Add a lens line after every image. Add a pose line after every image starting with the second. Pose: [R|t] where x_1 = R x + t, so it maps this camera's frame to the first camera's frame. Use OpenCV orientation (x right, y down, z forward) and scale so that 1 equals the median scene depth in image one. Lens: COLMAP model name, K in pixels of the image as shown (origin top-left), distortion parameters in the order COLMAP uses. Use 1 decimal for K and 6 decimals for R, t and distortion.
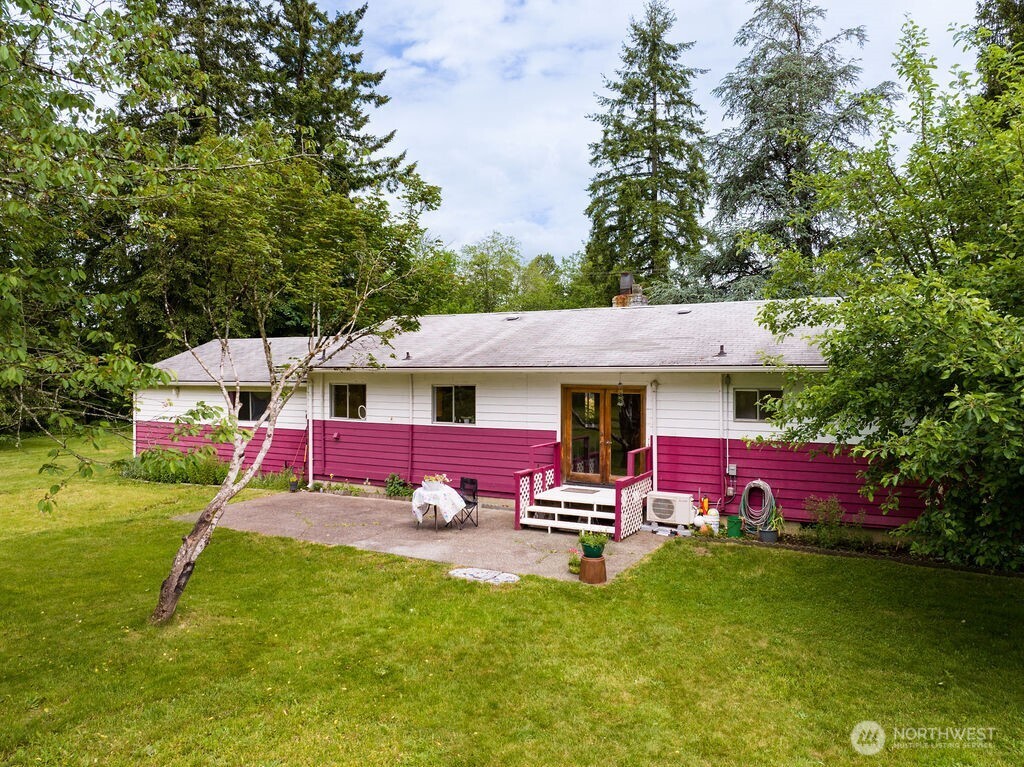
lens RADIAL K [[709.7, 0, 469.1], [0, 709.7, 379.4], [0, 0, 1]] dist [-0.101589, 0.000094]
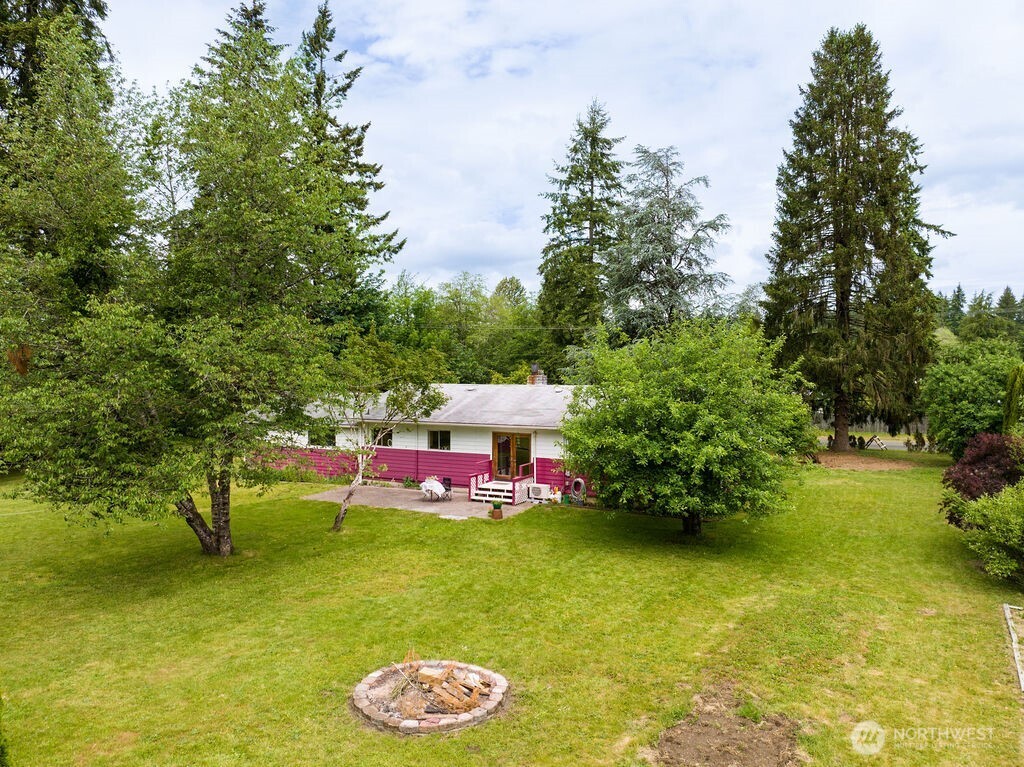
lens RADIAL K [[714.6, 0, 506.5], [0, 714.6, 387.0], [0, 0, 1]] dist [-0.076780, 0.051710]
pose [[0.996125, 0.005427, 0.087778, -0.010451], [-0.006292, 0.999934, 0.009586, -0.137024], [-0.087721, -0.010101, 0.996094, -1.015661]]
